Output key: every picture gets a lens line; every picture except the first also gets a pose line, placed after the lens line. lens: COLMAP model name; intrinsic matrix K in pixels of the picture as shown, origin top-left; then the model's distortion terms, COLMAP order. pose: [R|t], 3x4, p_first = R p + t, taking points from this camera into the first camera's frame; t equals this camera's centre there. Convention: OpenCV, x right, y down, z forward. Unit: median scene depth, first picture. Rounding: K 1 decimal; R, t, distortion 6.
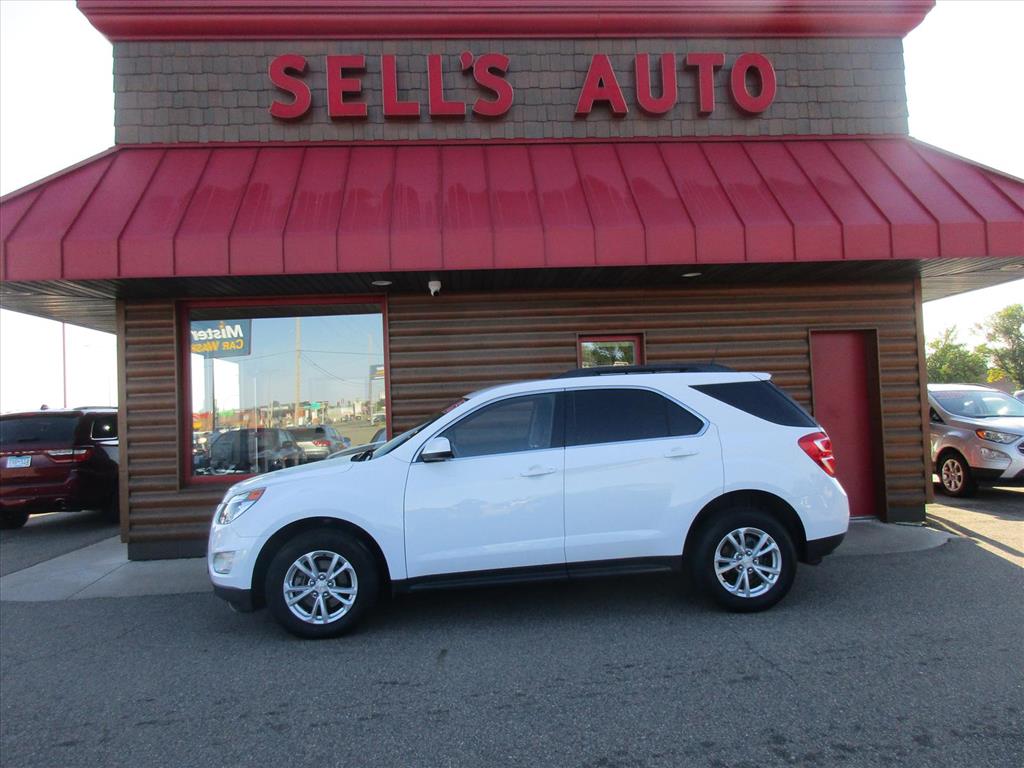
lens RADIAL K [[786.5, 0, 513.7], [0, 786.5, 383.9], [0, 0, 1]] dist [0.005898, -0.004587]
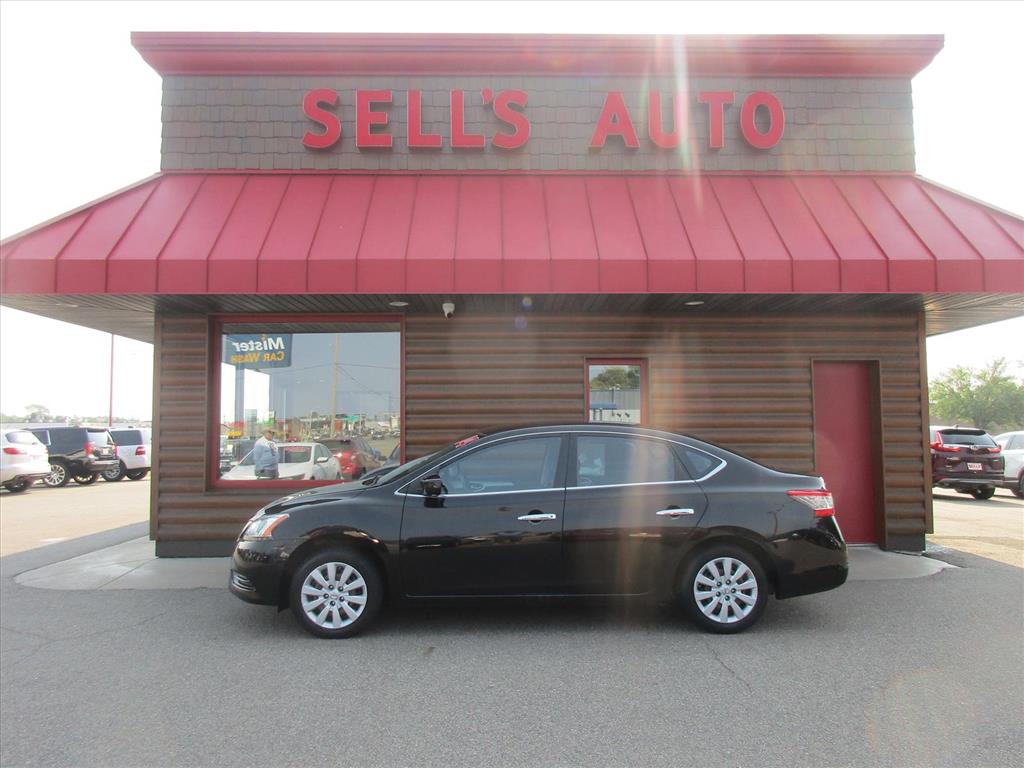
lens RADIAL K [[787.8, 0, 512.6], [0, 787.8, 381.5], [0, 0, 1]] dist [0.003593, -0.000461]
pose [[0.998331, 0.029388, -0.049713, 0.039724], [-0.030731, 0.999177, -0.026467, -0.000148], [0.048895, 0.027950, 0.998413, -0.049410]]
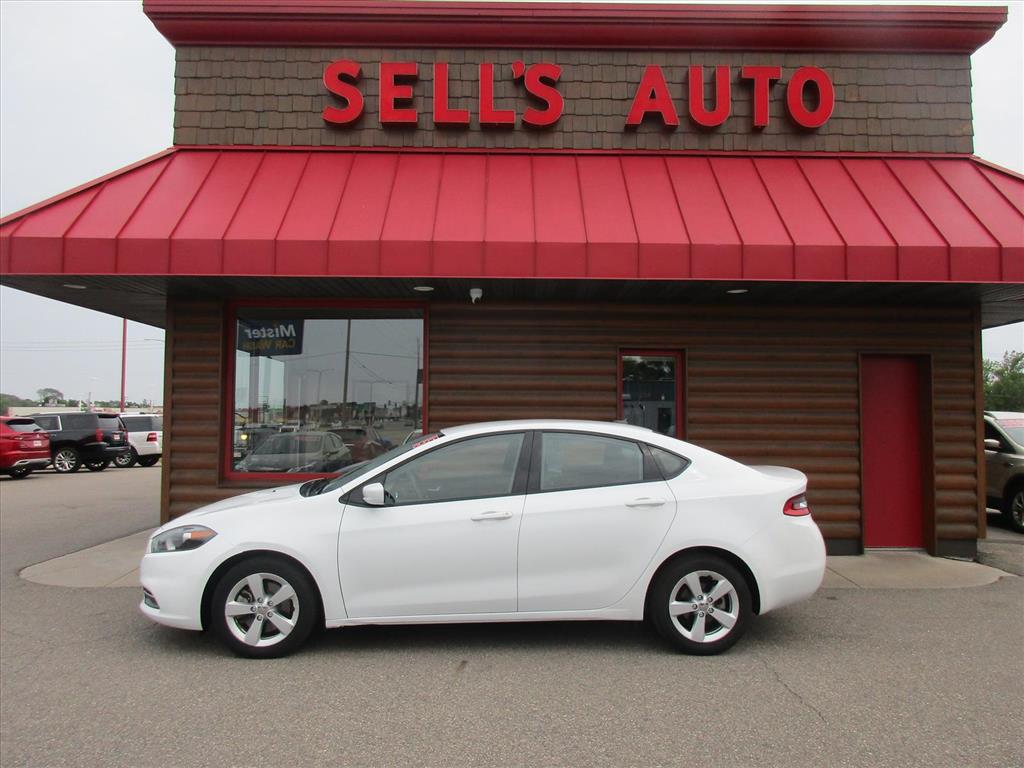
lens RADIAL K [[786.4, 0, 511.0], [0, 786.4, 382.5], [0, 0, 1]] dist [0.004965, -0.002064]
pose [[0.997150, 0.041845, -0.062778, 0.010837], [-0.042654, 0.999023, -0.011598, -0.001853], [0.062232, 0.014243, 0.997960, 0.006734]]
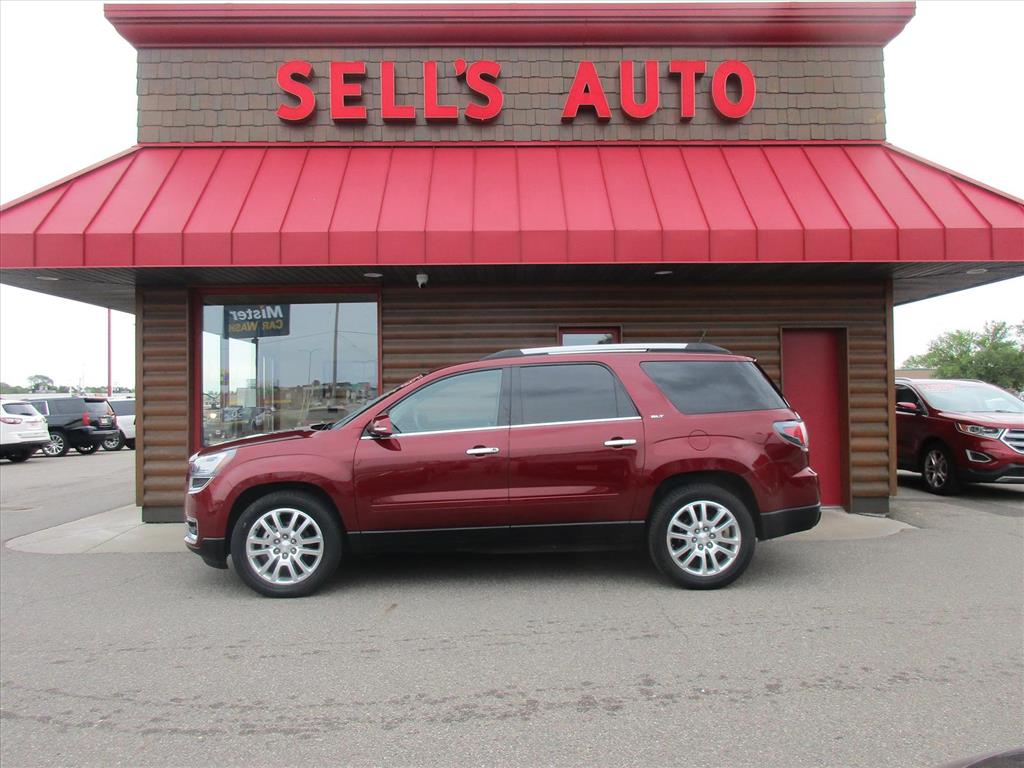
lens RADIAL K [[786.9, 0, 514.8], [0, 786.9, 383.4], [0, 0, 1]] dist [0.004446, -0.002207]
pose [[0.998430, 0.025875, -0.049683, 0.080730], [-0.025086, 0.999550, 0.016440, -0.001778], [0.050086, -0.015167, 0.998630, -0.071921]]
